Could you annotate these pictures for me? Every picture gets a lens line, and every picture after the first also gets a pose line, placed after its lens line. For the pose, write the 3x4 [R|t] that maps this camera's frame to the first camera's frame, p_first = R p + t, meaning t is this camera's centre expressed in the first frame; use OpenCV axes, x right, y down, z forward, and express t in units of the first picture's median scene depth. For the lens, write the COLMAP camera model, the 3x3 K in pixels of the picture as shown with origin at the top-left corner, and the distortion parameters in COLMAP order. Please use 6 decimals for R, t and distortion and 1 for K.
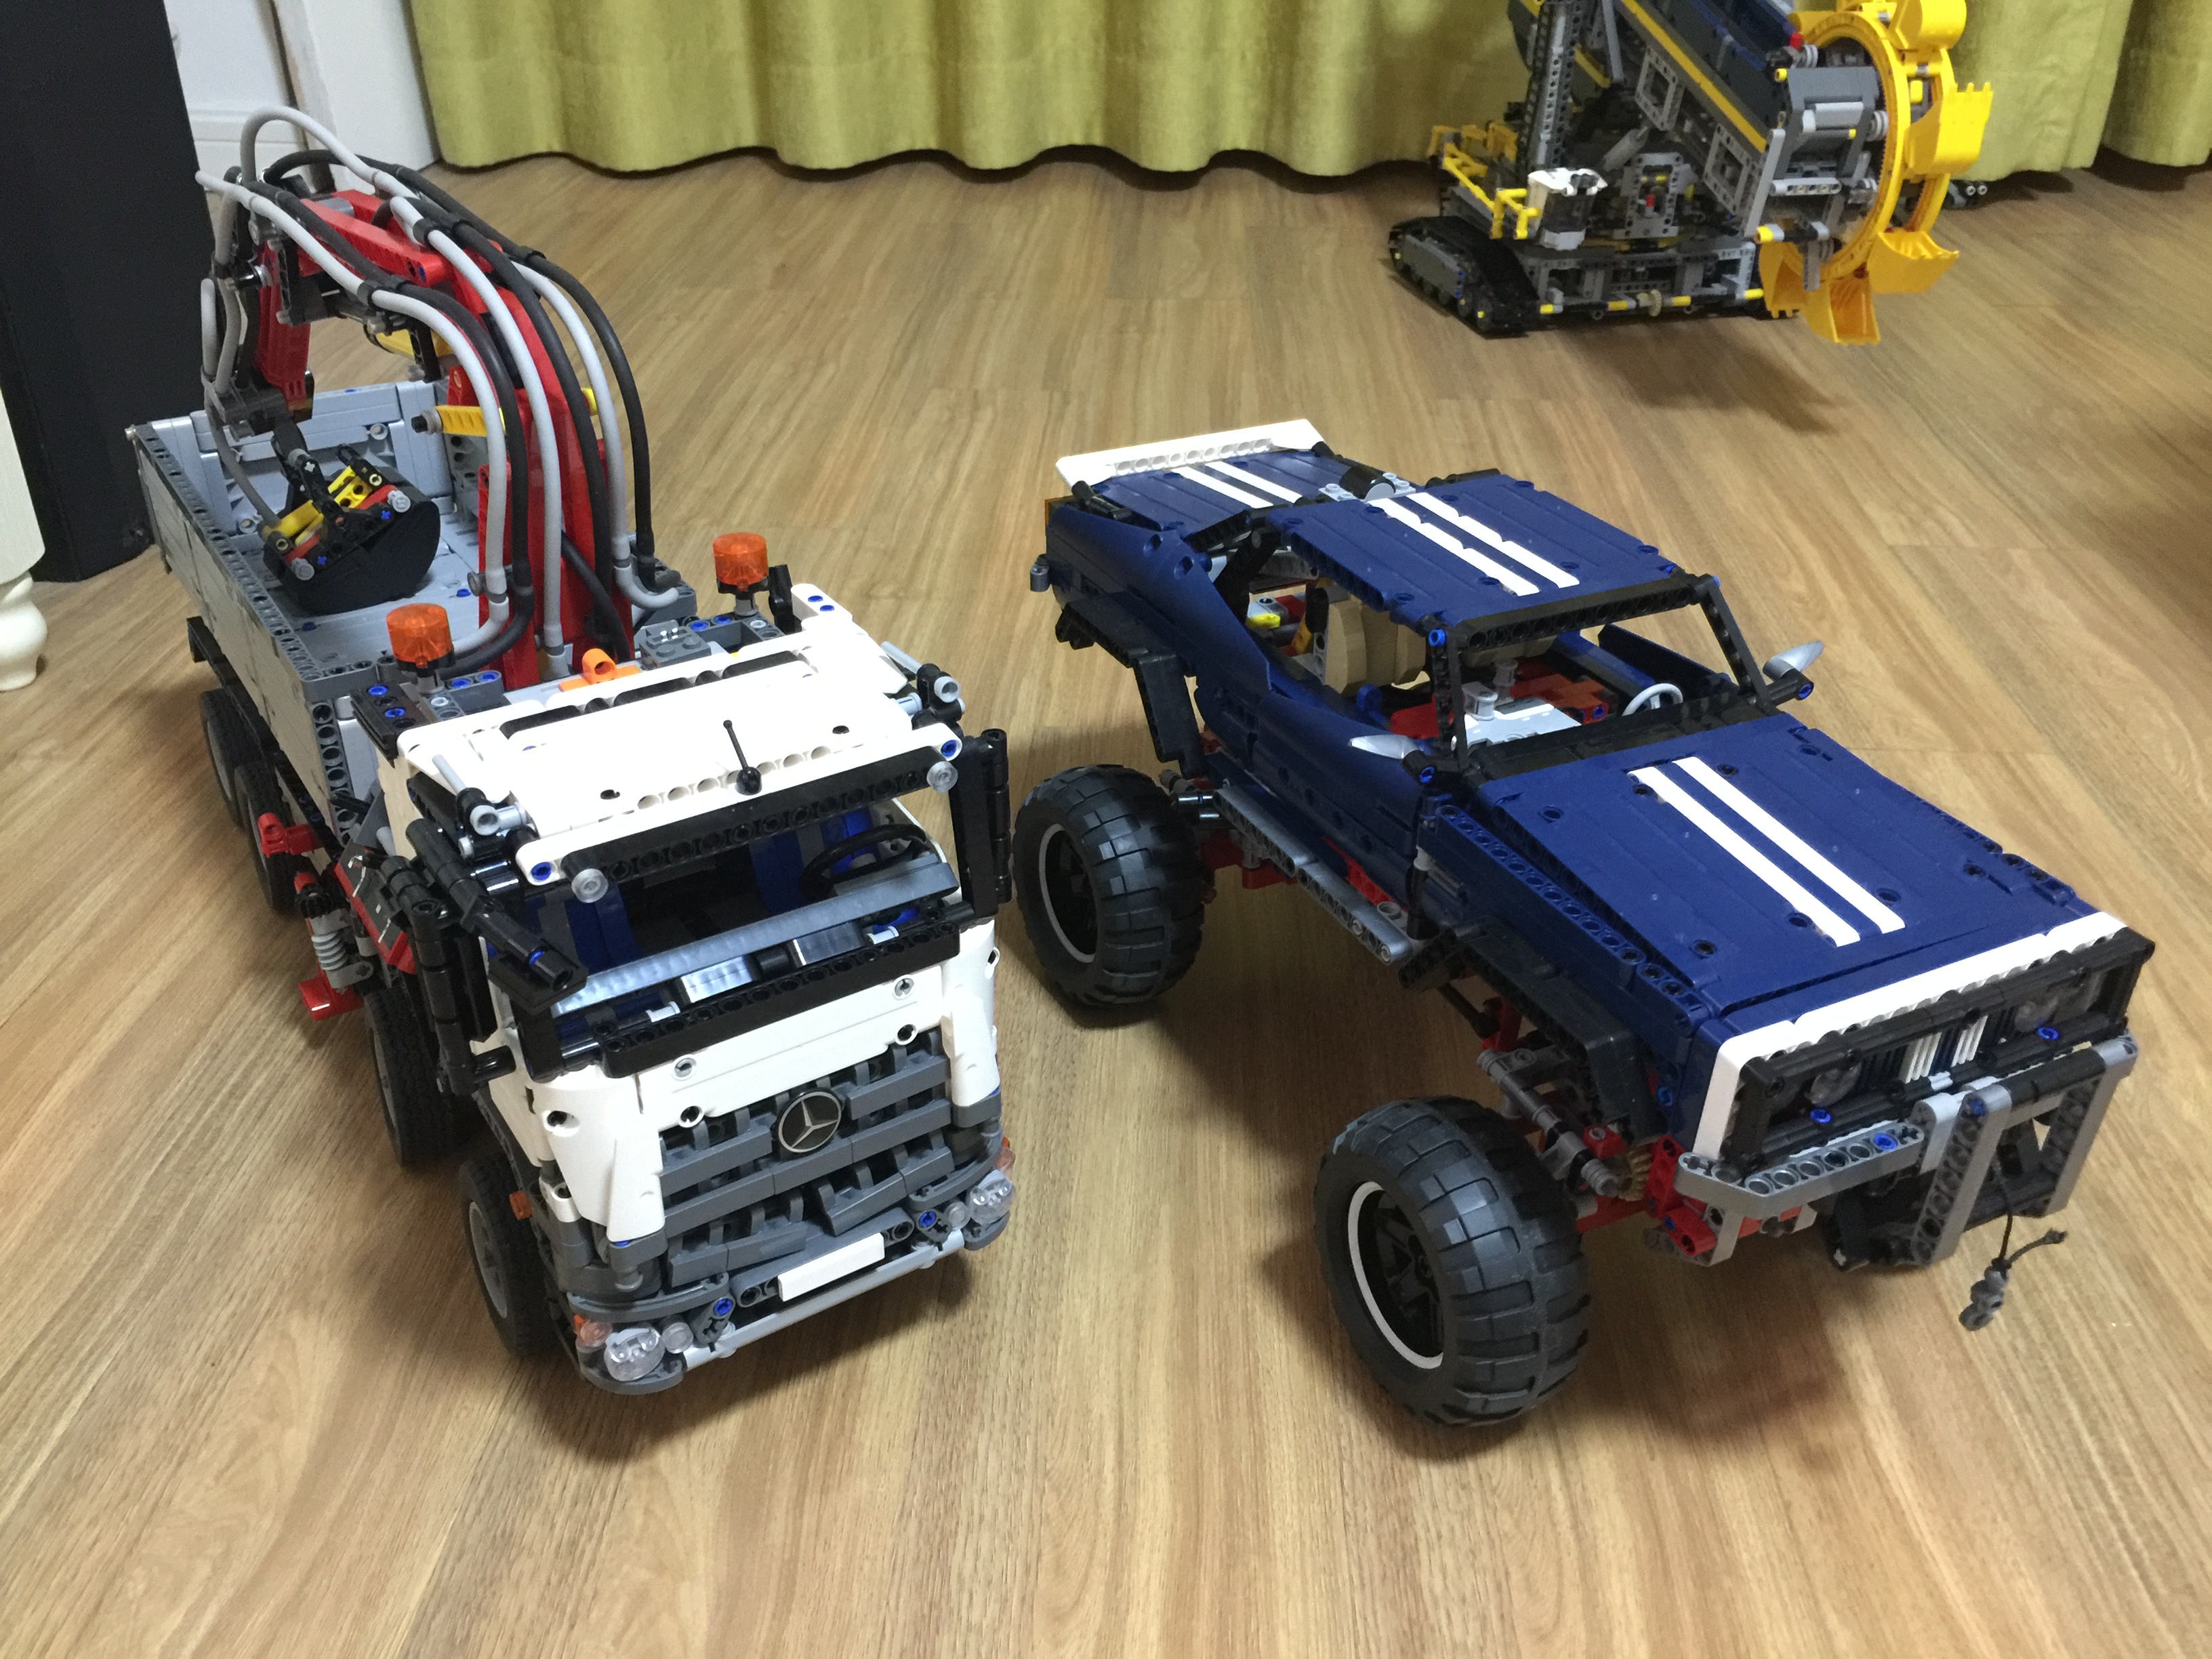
lens RADIAL K [[1884.8, 0, 1102.8], [0, 1884.8, 827.9], [0, 0, 1]] dist [0.055585, -0.070472]
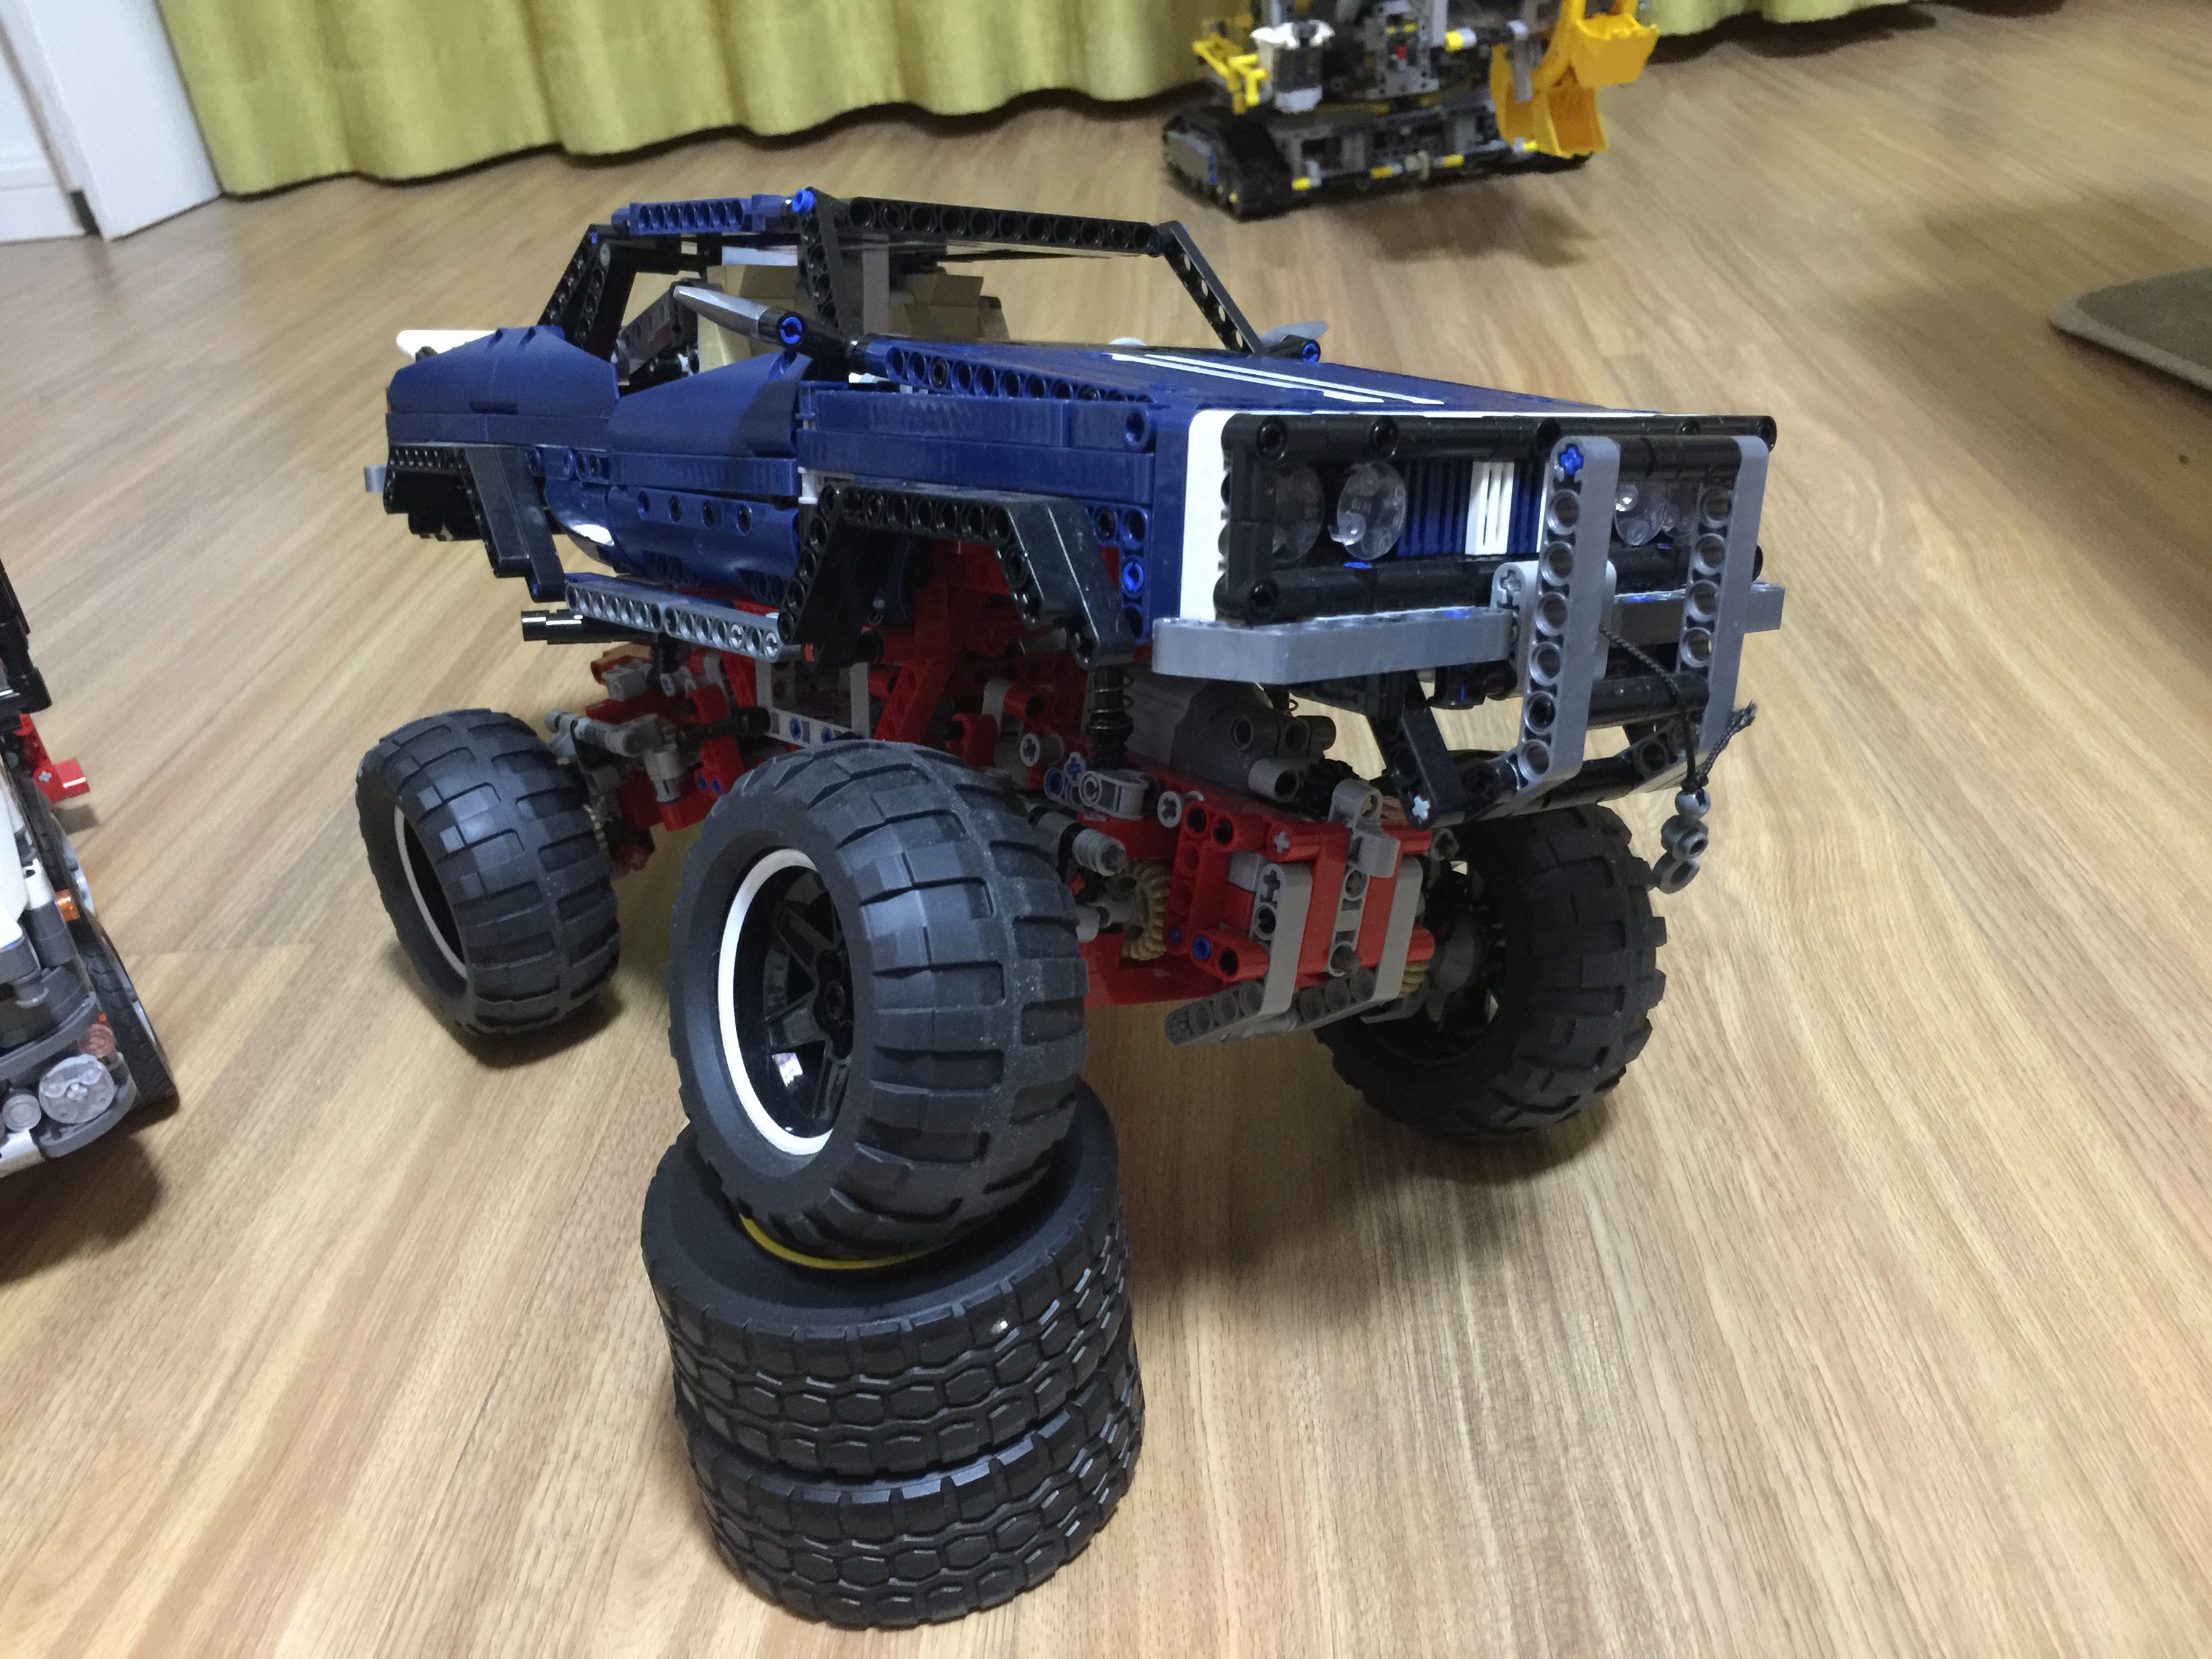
lens RADIAL K [[1884.8, 0, 1109.9], [0, 1884.8, 829.4], [0, 0, 1]] dist [0.055585, -0.070472]
pose [[0.994096, -0.095954, -0.050660, 0.157276], [0.094677, 0.995141, -0.027032, 0.055355], [0.053008, 0.022076, 0.998350, 0.081009]]
